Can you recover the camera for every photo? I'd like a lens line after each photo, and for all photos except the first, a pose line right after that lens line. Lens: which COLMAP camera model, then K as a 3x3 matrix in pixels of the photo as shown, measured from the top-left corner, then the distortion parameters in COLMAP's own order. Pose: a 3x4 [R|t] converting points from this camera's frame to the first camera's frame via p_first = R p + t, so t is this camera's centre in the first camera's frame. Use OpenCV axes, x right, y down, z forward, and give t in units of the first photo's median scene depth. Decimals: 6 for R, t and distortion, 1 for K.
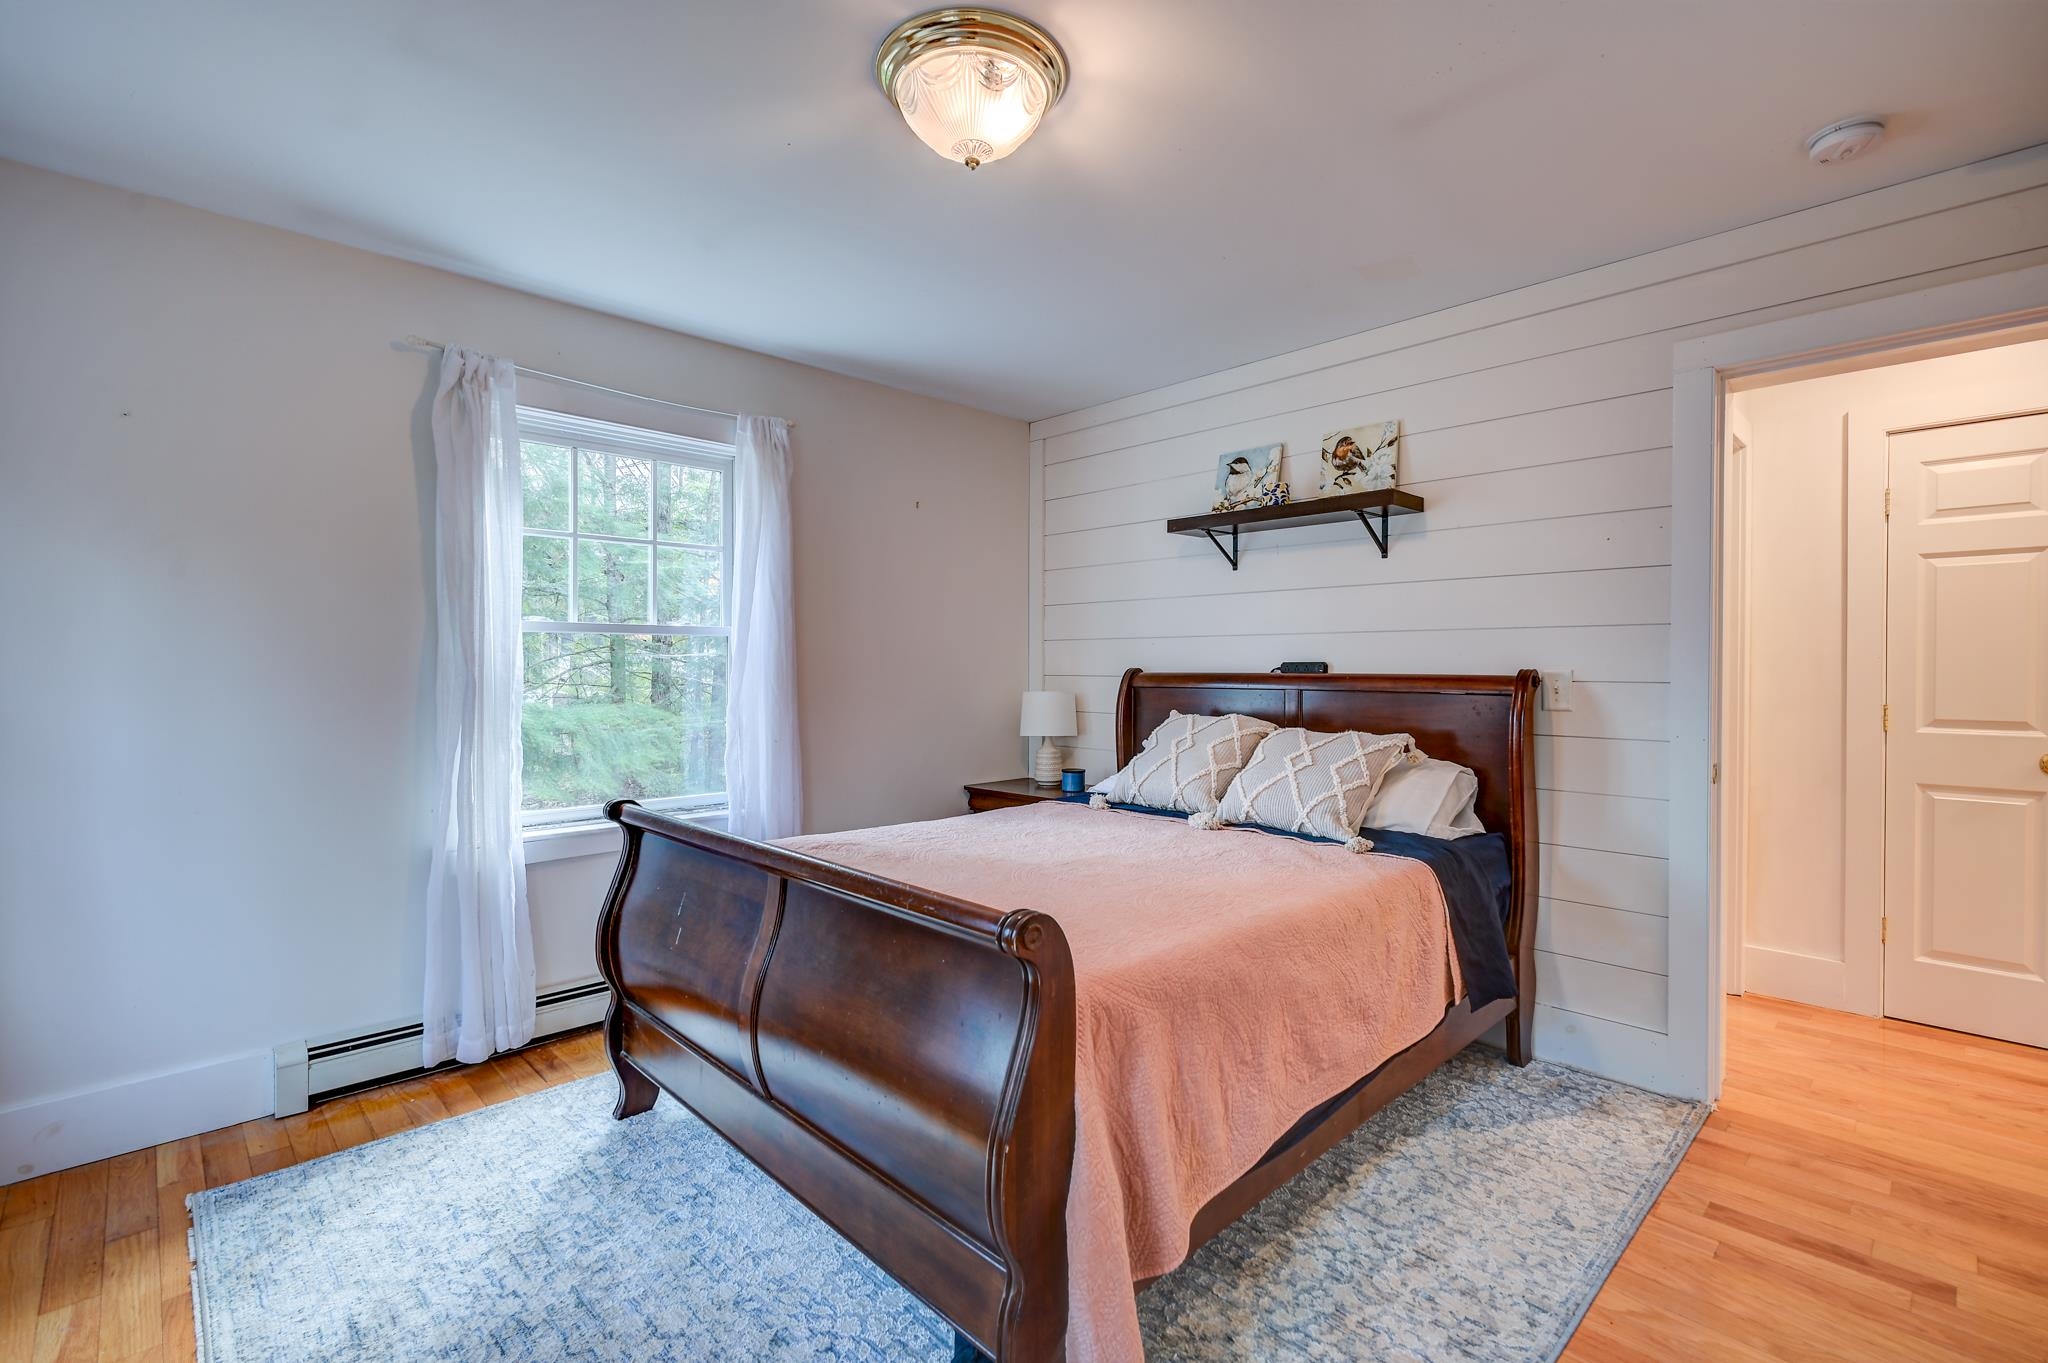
lens RADIAL K [[924.4, 0, 1030.2], [0, 924.4, 675.8], [0, 0, 1]] dist [0.000765, 0.000138]
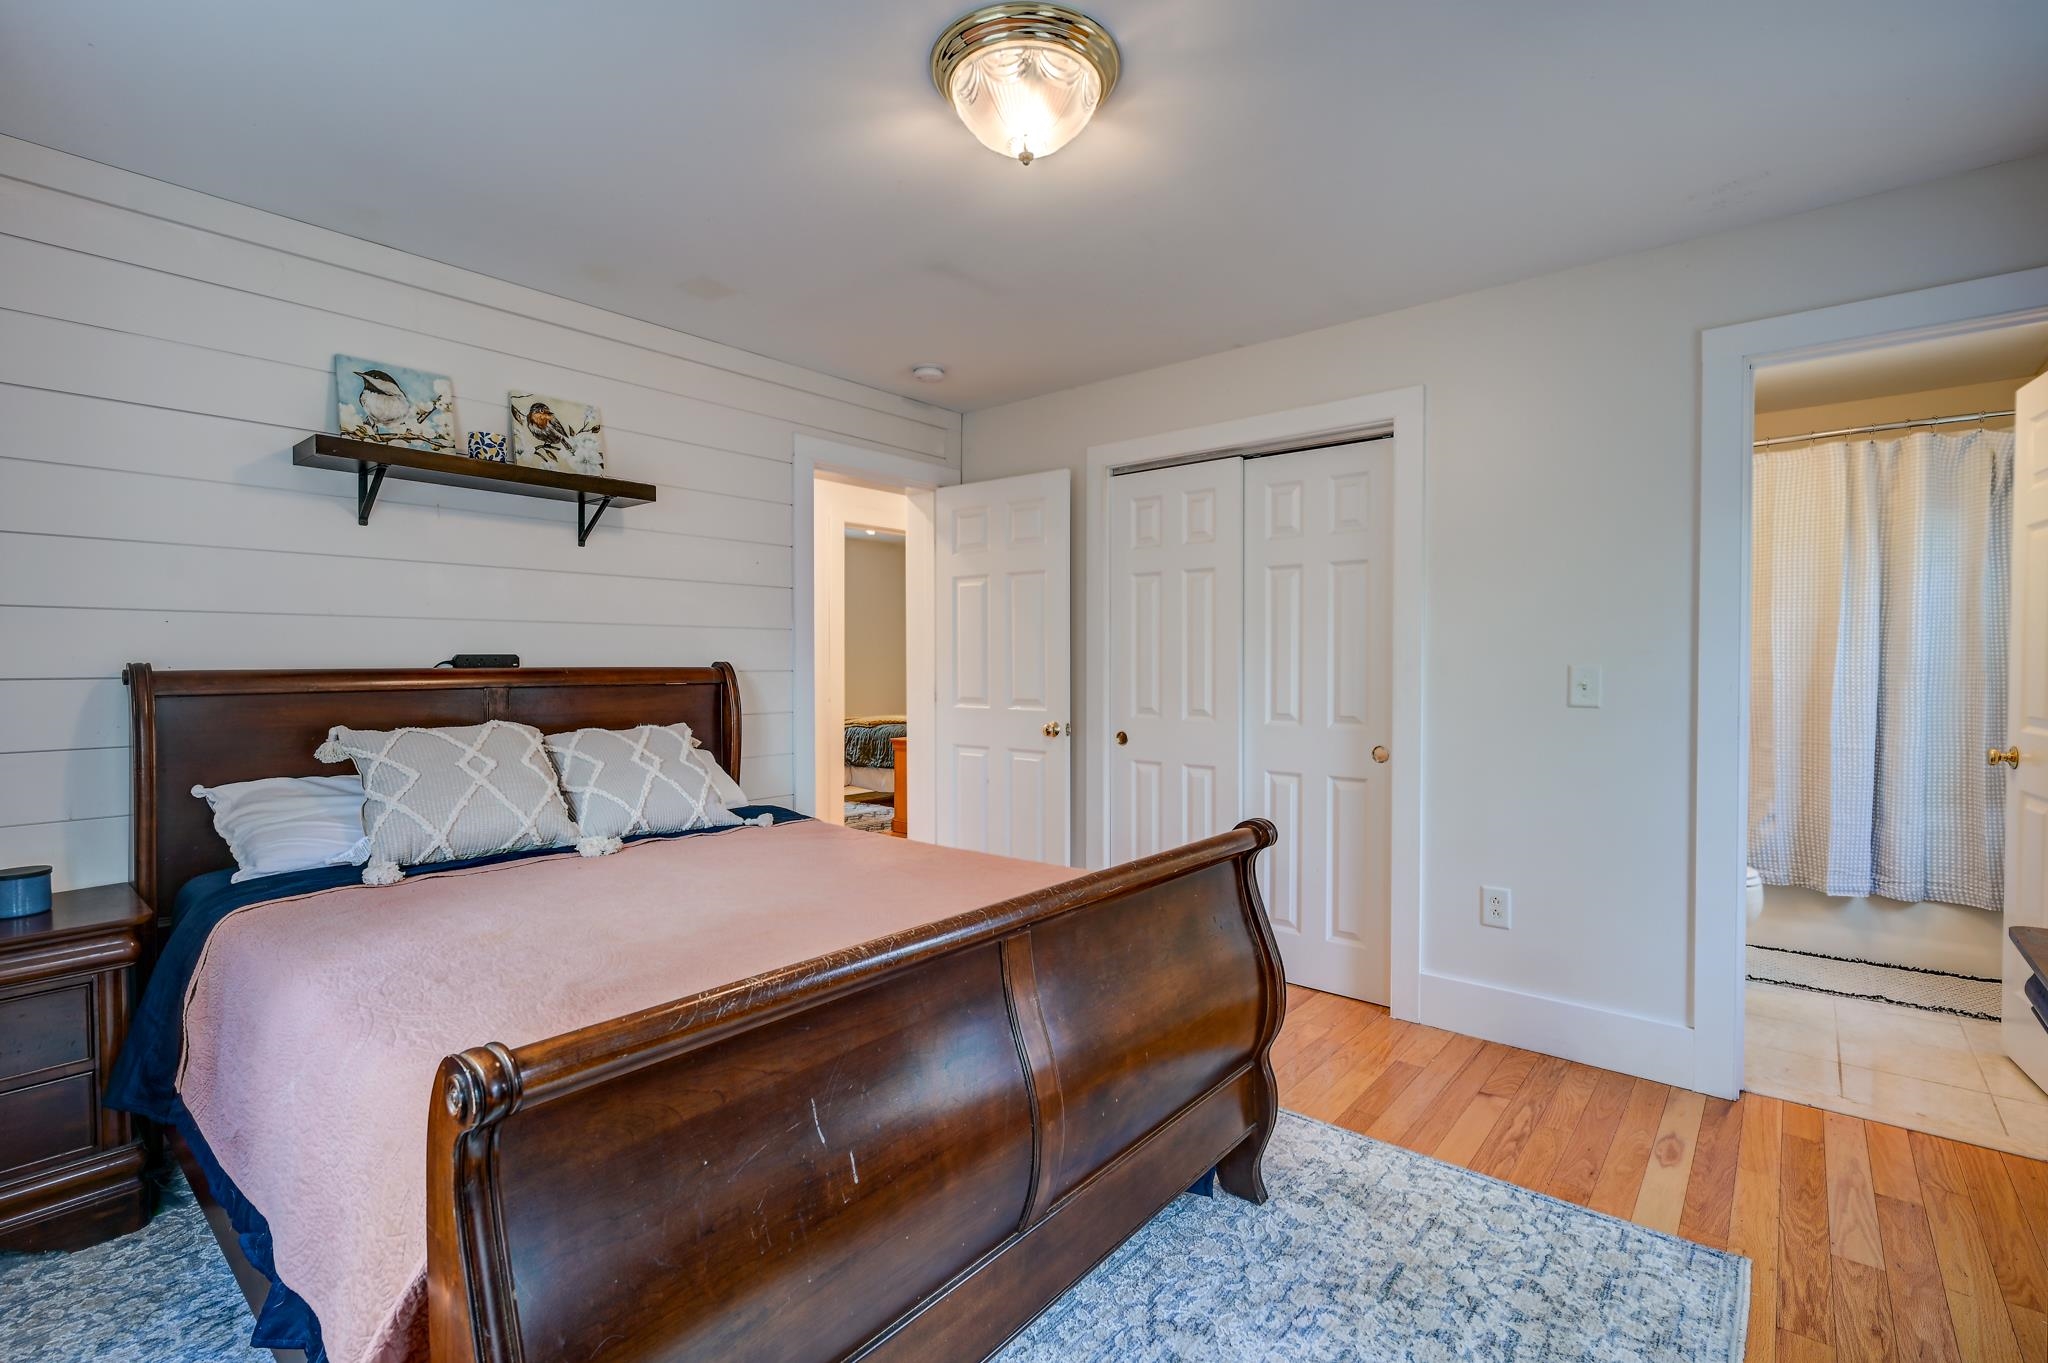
lens RADIAL K [[924.4, 0, 1029.1], [0, 924.4, 674.7], [0, 0, 1]] dist [0.000765, 0.000138]
pose [[-0.108499, -0.019962, 0.993896, -0.602488], [0.007771, 0.999751, 0.020928, -0.010675], [-0.994066, 0.009995, -0.108317, 0.626404]]
